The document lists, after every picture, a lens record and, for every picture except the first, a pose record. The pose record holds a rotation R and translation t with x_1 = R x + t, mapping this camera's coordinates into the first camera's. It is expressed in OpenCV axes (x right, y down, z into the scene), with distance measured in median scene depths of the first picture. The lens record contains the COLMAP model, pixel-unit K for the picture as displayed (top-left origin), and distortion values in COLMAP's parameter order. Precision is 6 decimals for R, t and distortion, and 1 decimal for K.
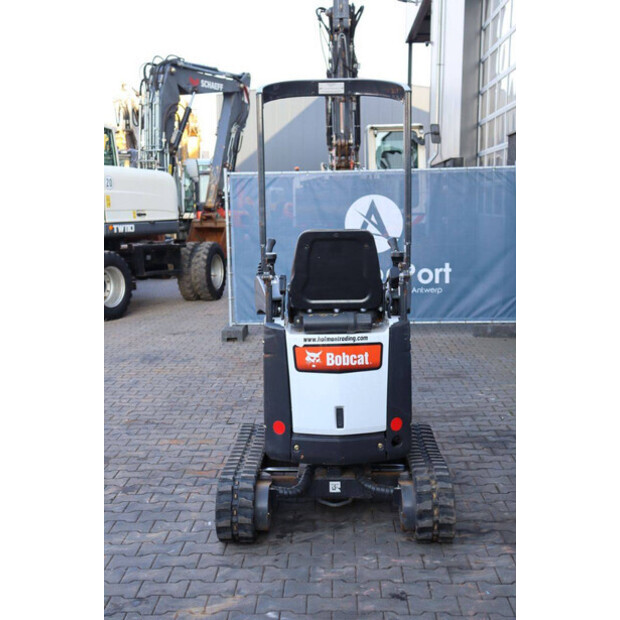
lens RADIAL K [[915.6, 0, 309.8], [0, 915.6, 309.2], [0, 0, 1]] dist [0.110211, 0.000000]
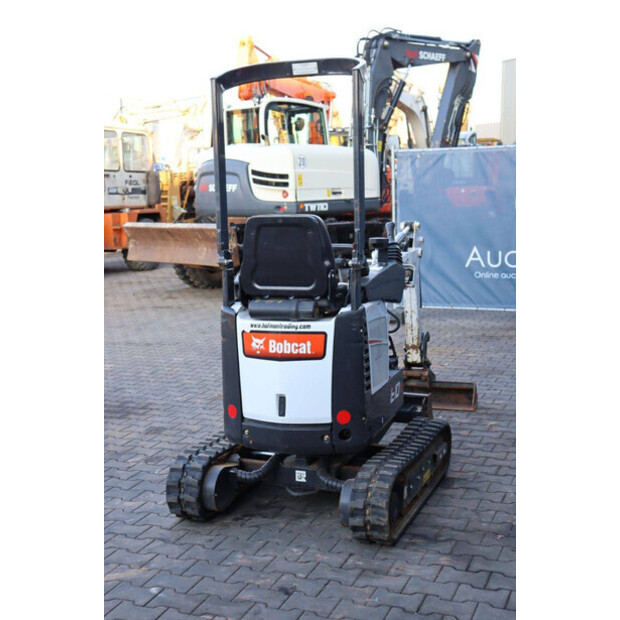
lens RADIAL K [[950.6, 0, 309.7], [0, 950.6, 309.9], [0, 0, 1]] dist [0.128391, 0.000000]
pose [[0.935753, 0.041562, -0.350198, 0.402870], [-0.033069, 0.998997, 0.030199, -0.016490], [0.351101, -0.016678, 0.936189, 0.050944]]
